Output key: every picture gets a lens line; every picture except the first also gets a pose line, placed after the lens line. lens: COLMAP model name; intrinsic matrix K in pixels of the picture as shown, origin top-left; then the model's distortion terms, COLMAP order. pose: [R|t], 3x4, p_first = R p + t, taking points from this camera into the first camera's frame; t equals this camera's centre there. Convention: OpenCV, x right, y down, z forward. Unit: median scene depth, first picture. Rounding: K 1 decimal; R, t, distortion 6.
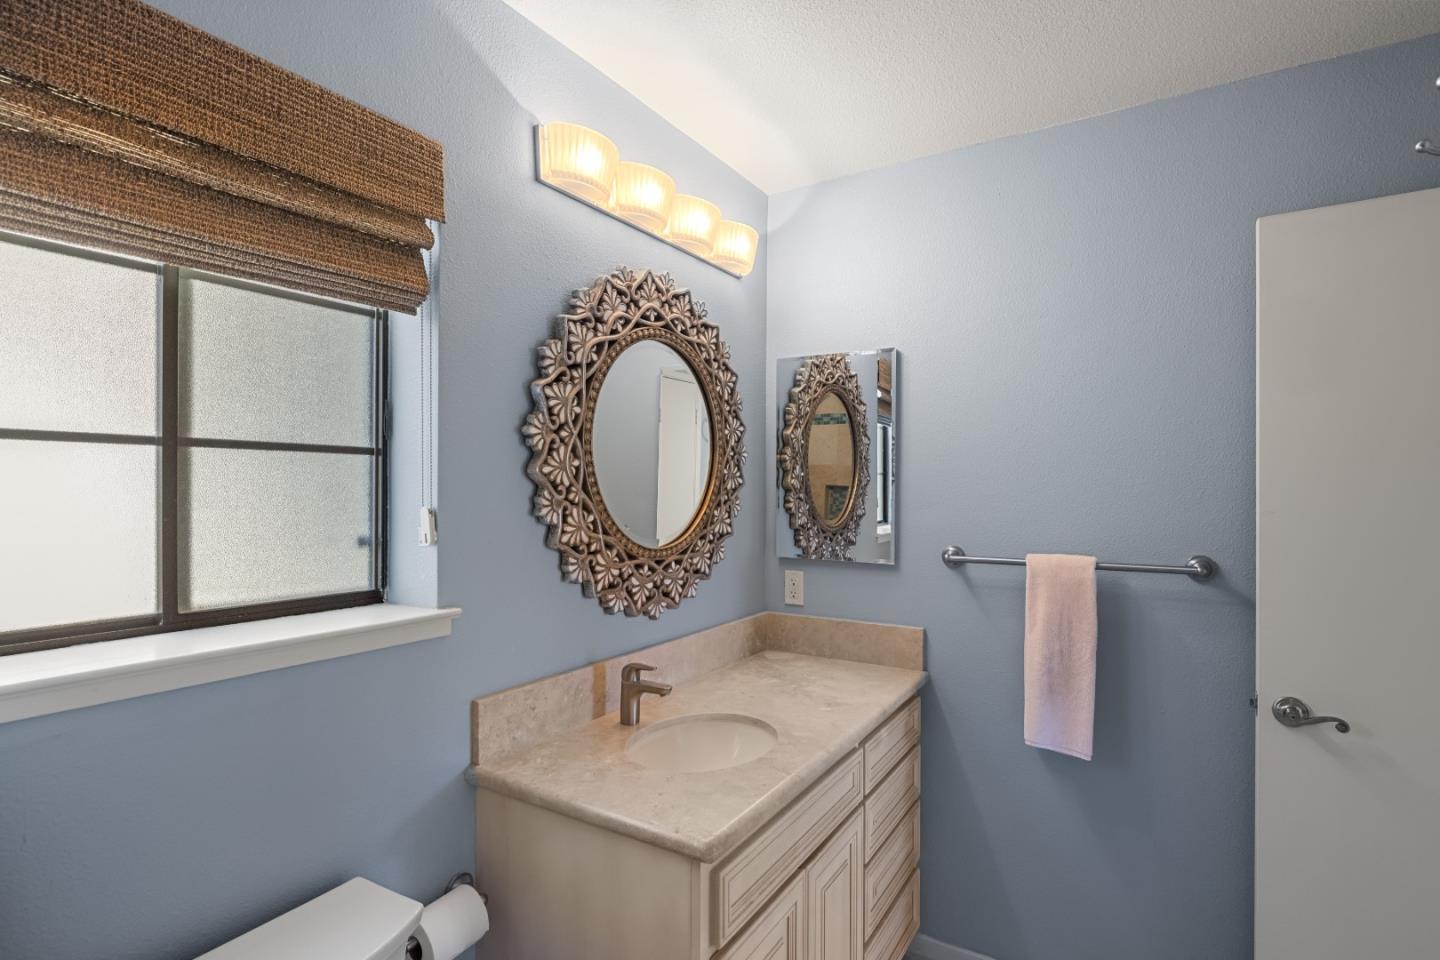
lens RADIAL K [[732.0, 0, 720.0], [0, 732.0, 480.0], [0, 0, 1]] dist [-0.014272, -0.000003]
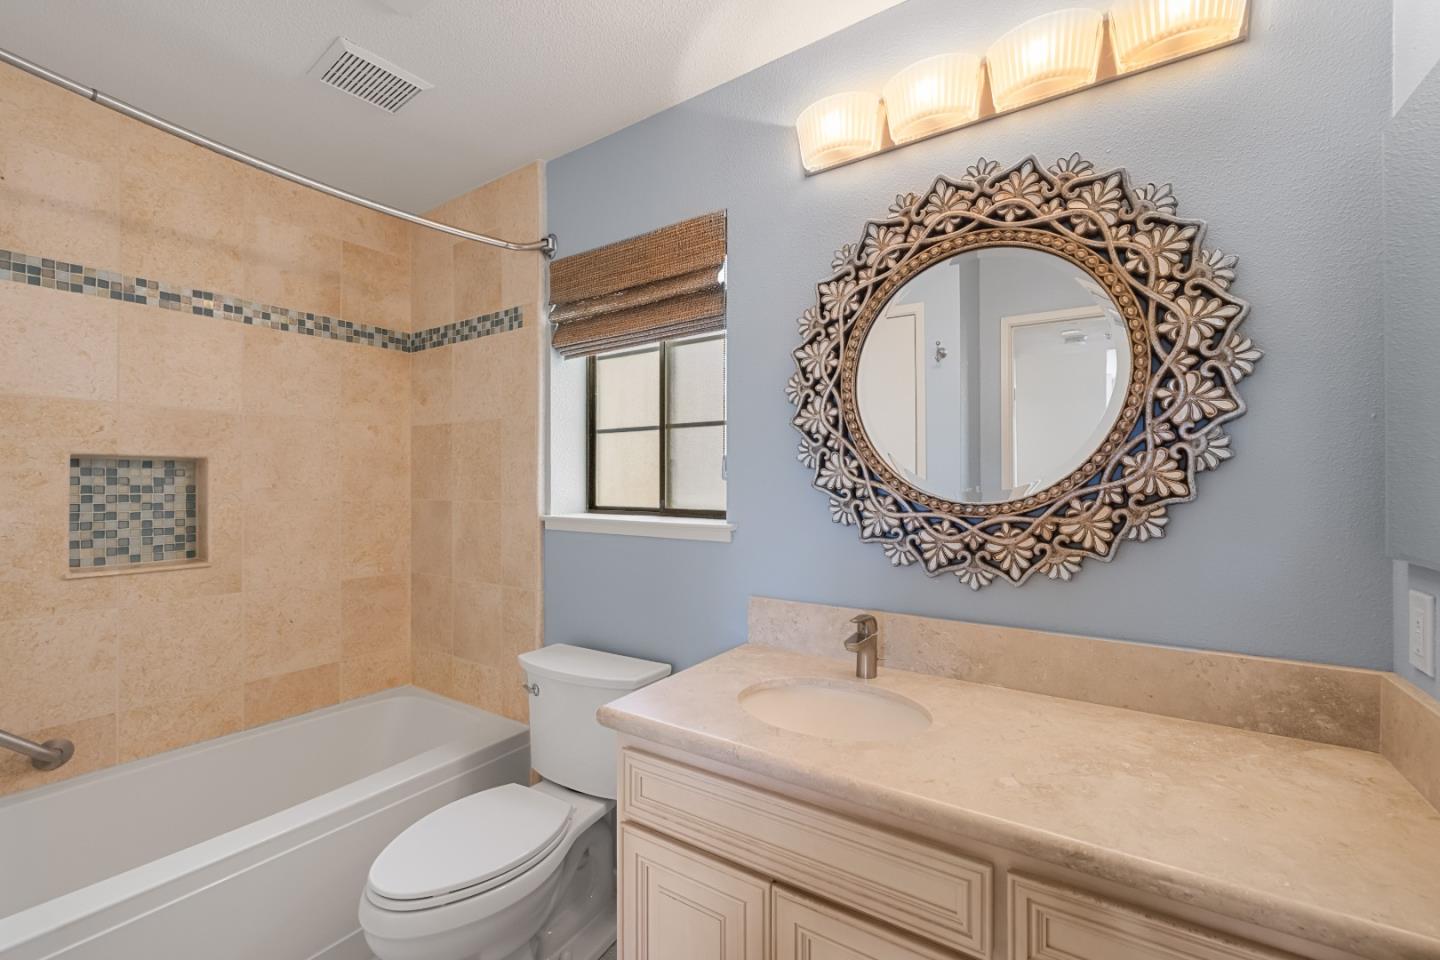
lens RADIAL K [[607.4, 0, 720.0], [0, 607.4, 480.0], [0, 0, 1]] dist [-0.000149, -0.000080]
pose [[-0.048413, -0.009780, -0.998780, 0.660404], [0.005020, 0.999937, -0.010034, 0.079448], [0.998815, -0.005500, -0.048361, 0.820369]]
